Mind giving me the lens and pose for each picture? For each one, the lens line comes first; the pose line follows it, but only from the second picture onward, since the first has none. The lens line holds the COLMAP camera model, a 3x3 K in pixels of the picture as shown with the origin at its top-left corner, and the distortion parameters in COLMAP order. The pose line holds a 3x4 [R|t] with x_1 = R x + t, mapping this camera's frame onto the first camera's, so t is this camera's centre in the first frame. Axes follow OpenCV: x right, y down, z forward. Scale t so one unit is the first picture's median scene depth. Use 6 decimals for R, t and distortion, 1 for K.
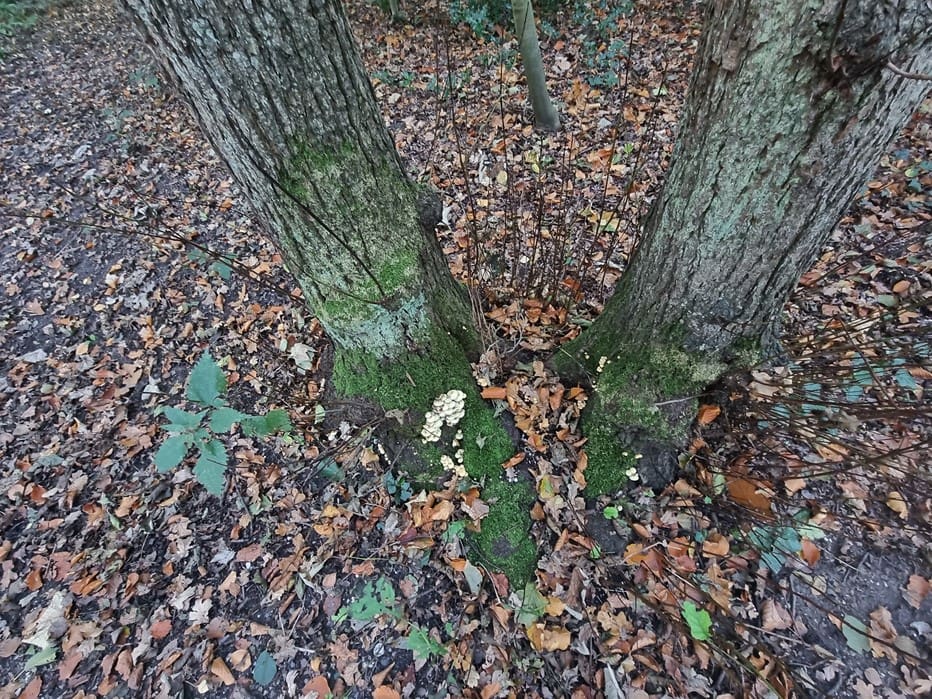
lens RADIAL K [[376.8, 0, 458.9], [0, 376.8, 366.5], [0, 0, 1]] dist [-0.008357, -0.000023]
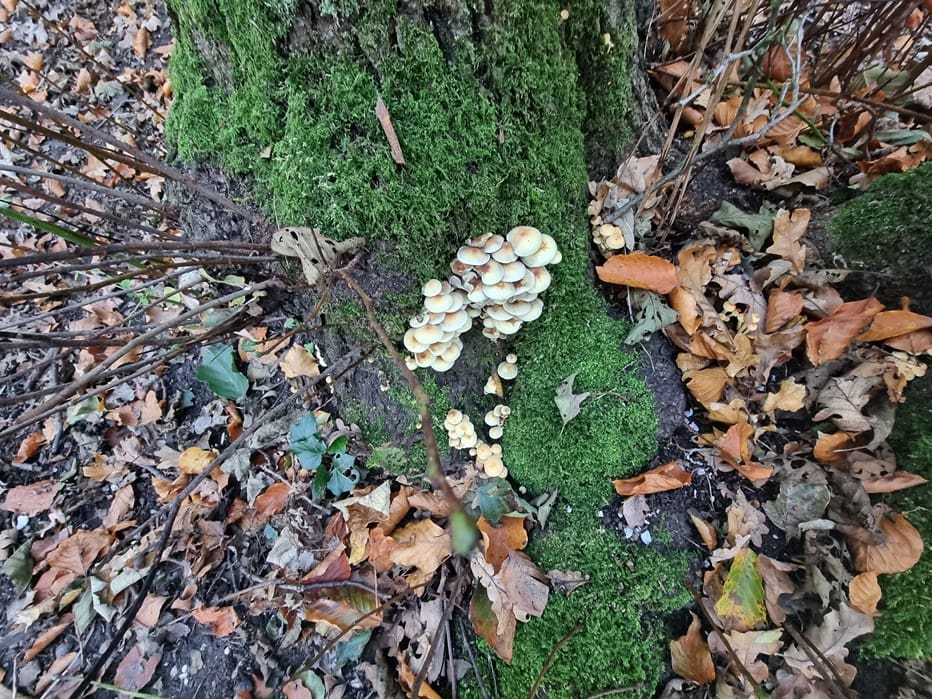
lens RADIAL K [[376.8, 0, 458.9], [0, 376.8, 366.5], [0, 0, 1]] dist [-0.008357, -0.000023]
pose [[0.971185, 0.230159, -0.061865, -0.024087], [-0.211044, 0.951123, 0.225443, 0.110033], [0.110730, -0.205891, 0.972290, 0.650006]]
